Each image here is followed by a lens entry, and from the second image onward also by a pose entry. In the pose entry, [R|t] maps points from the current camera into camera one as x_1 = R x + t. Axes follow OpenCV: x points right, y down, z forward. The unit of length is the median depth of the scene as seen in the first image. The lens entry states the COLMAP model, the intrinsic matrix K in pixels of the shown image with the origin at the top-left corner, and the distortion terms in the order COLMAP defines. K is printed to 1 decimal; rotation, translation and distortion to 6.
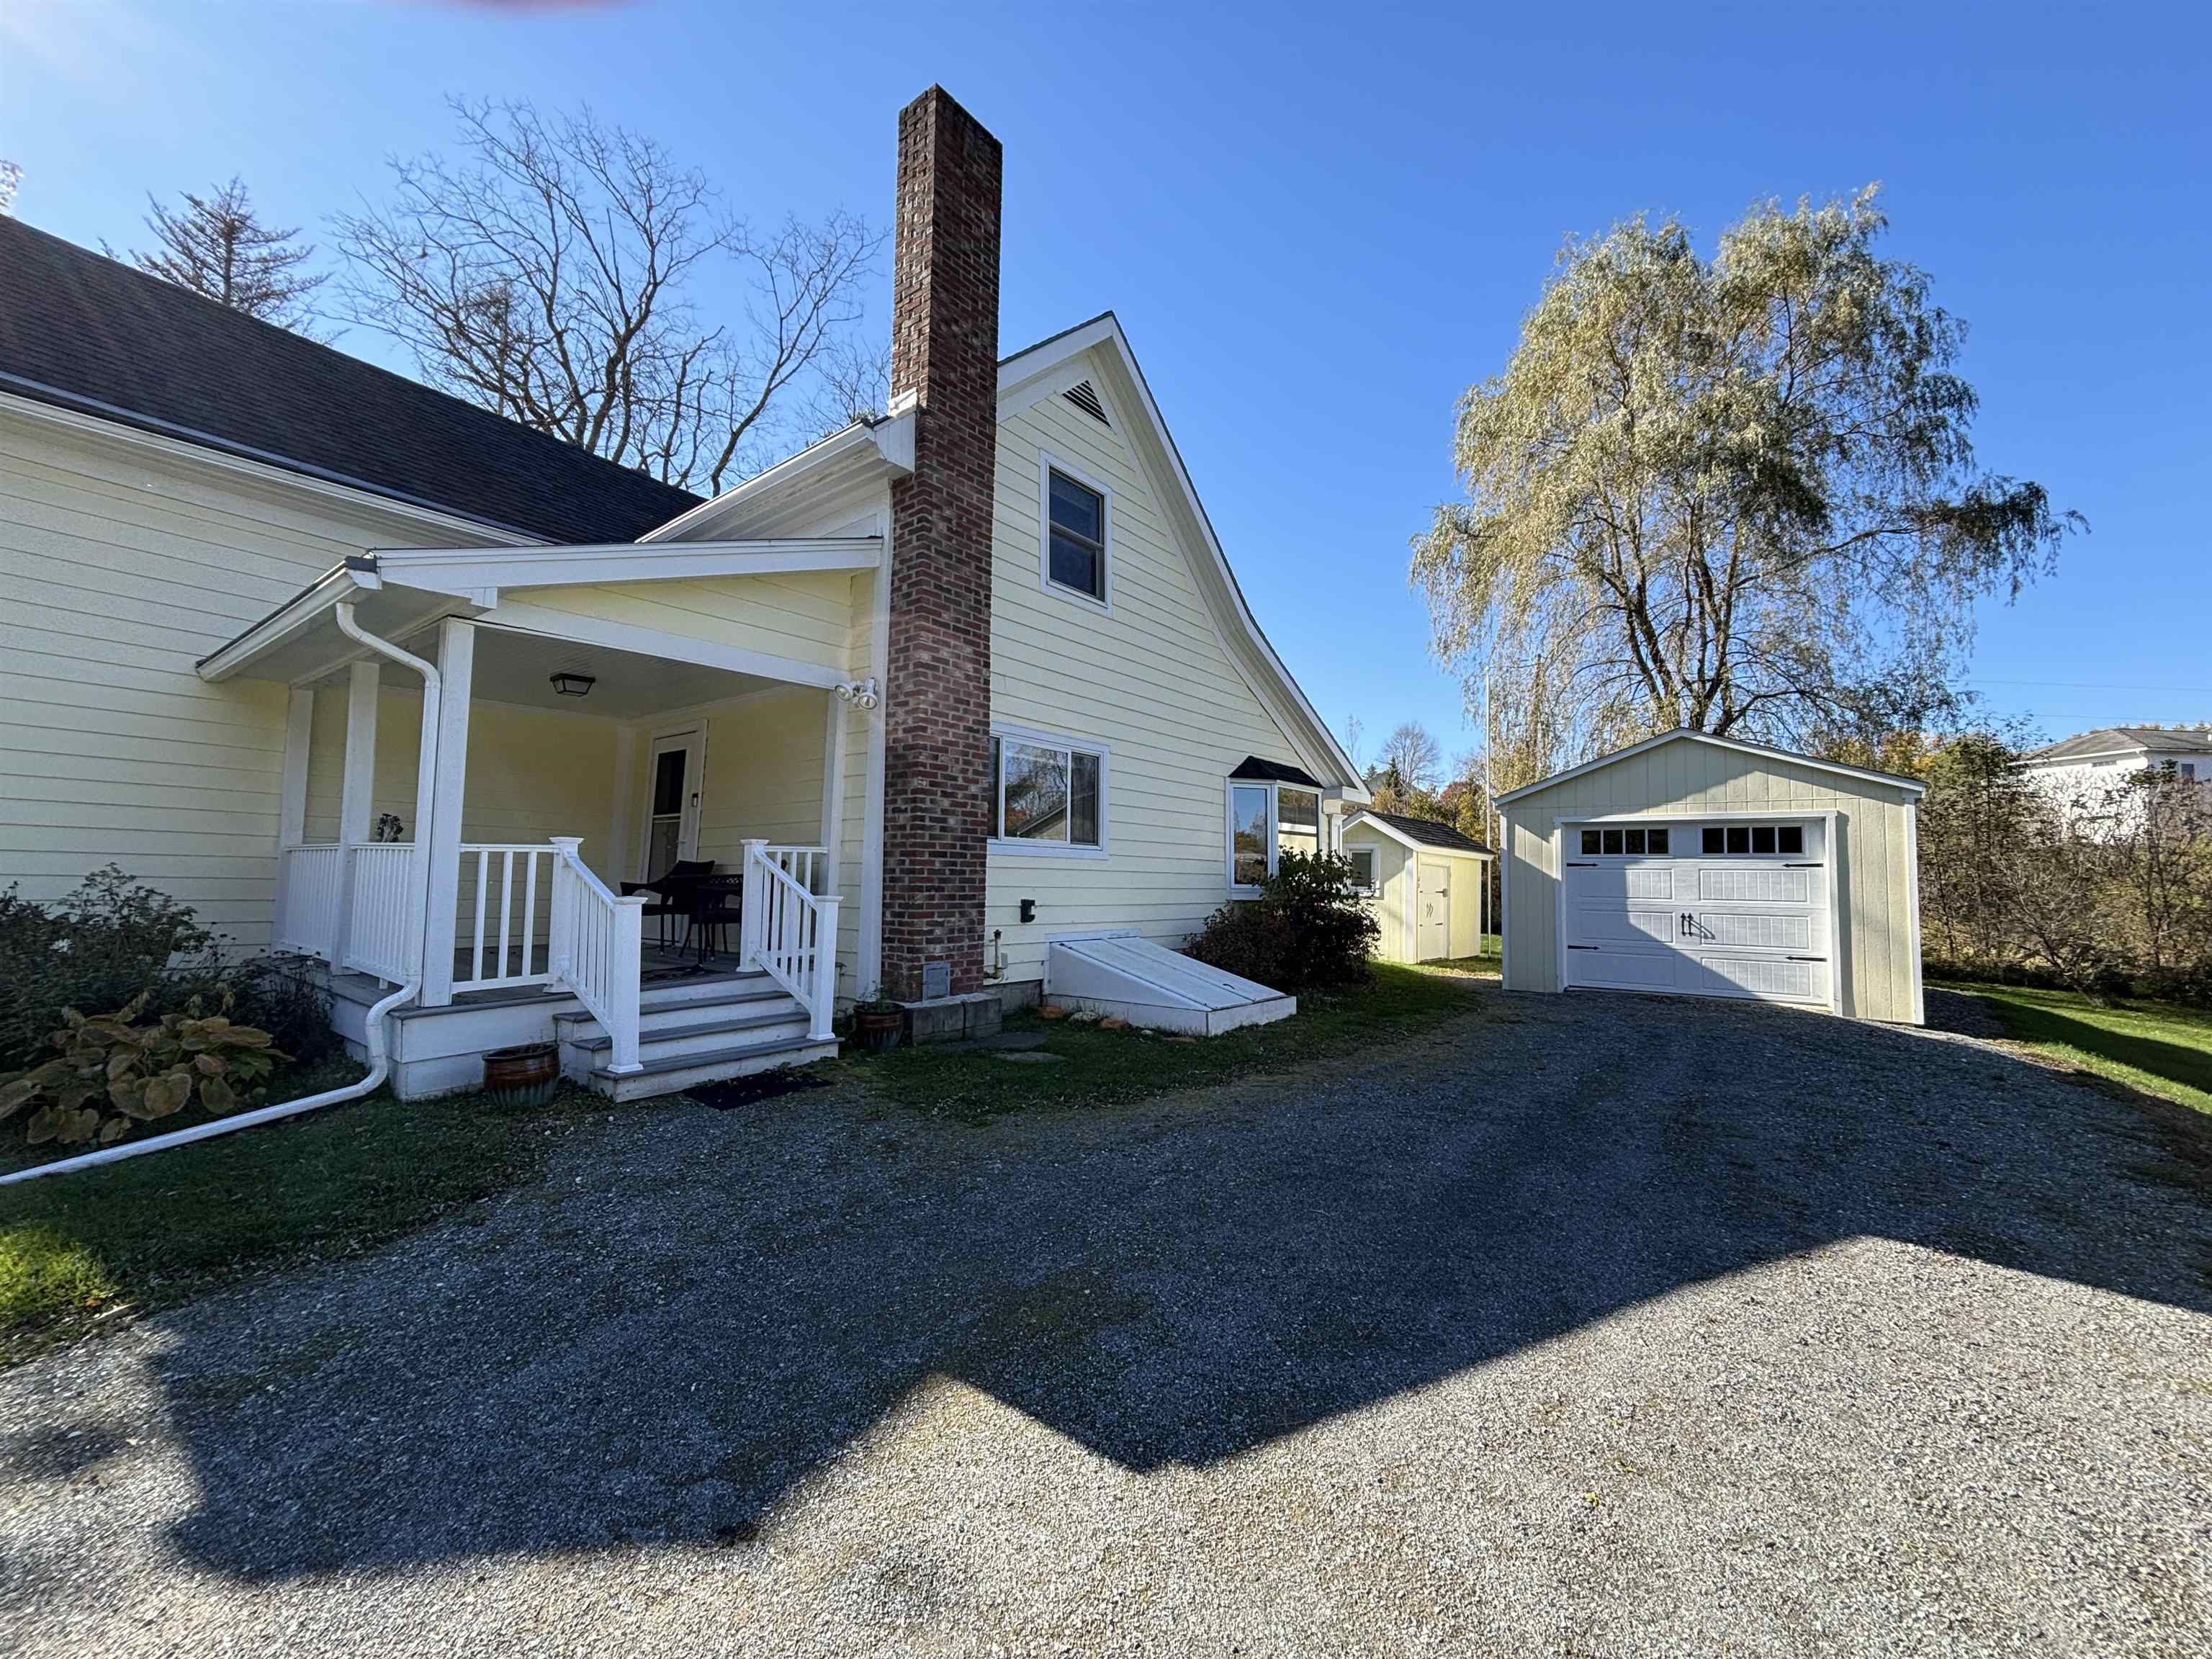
lens RADIAL K [[885.3, 0, 1104.8], [0, 885.3, 828.3], [0, 0, 1]] dist [-0.000818, 0.000322]
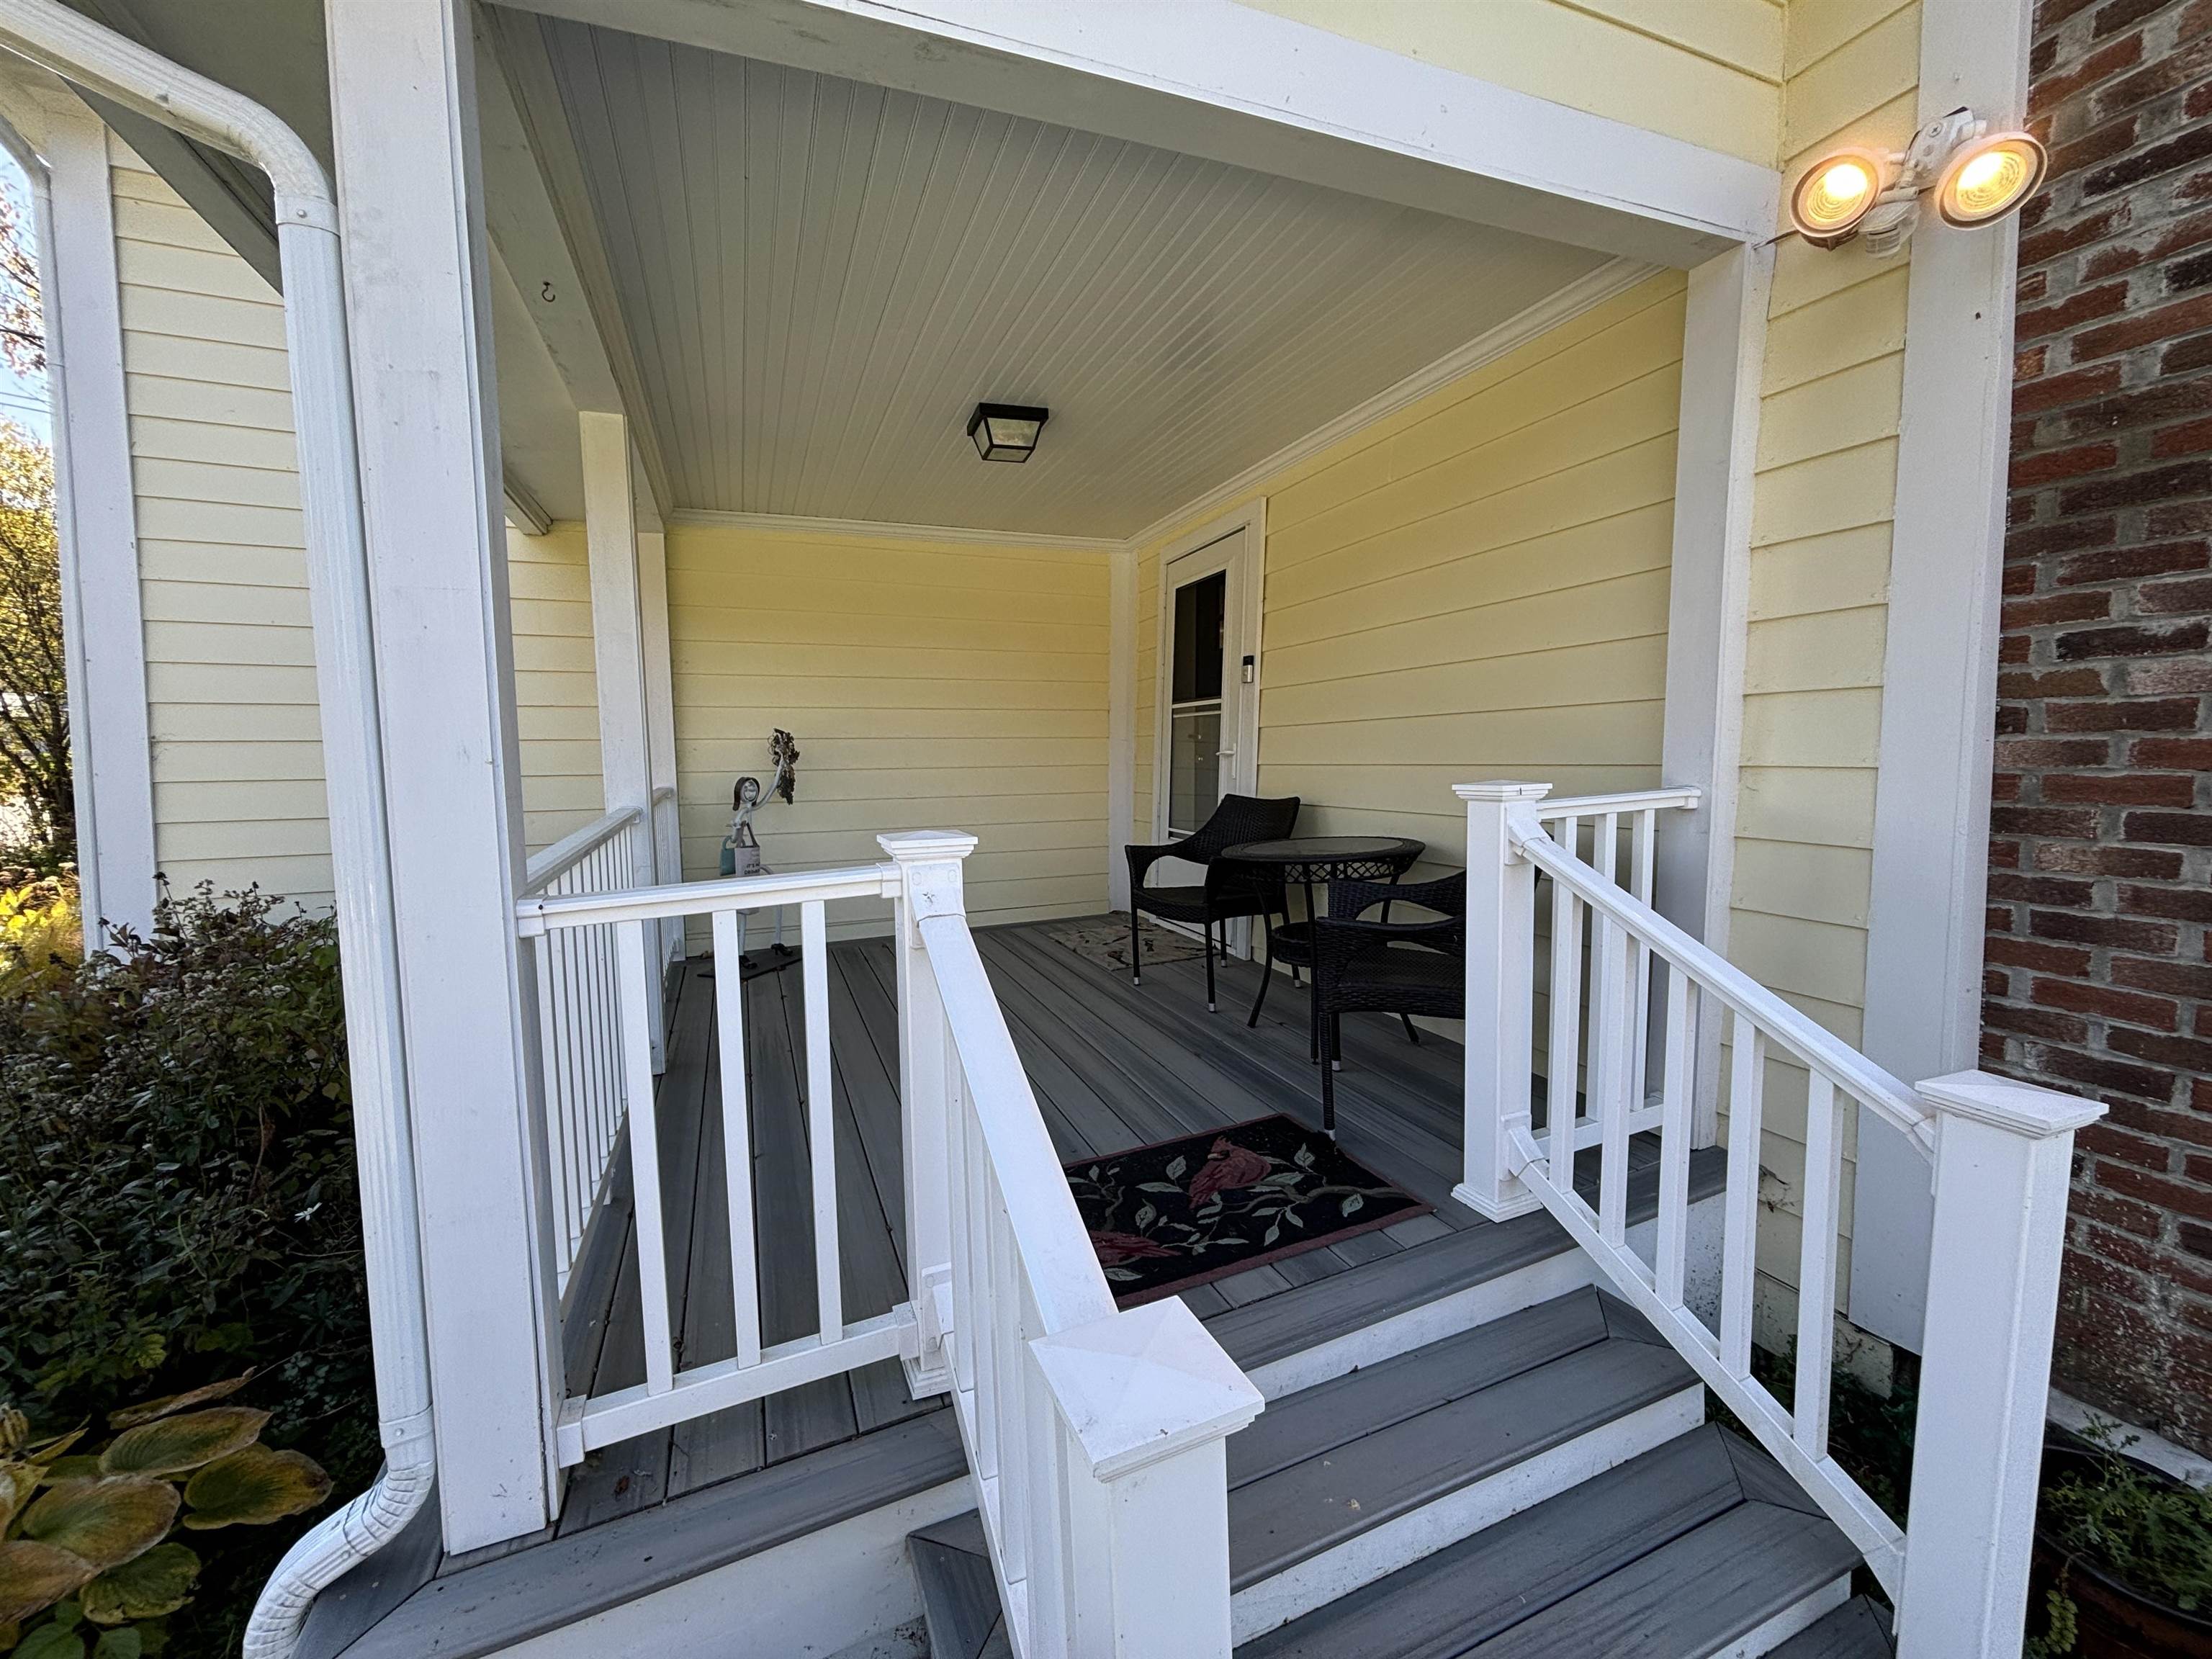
lens RADIAL K [[885.6, 0, 1106.0], [0, 885.6, 829.5], [0, 0, 1]] dist [-0.000606, 0.000115]
pose [[0.859392, 0.019325, -0.510952, -0.173845], [0.058176, 0.989101, 0.135257, -0.009486], [0.507997, -0.145964, 0.848901, 0.330178]]
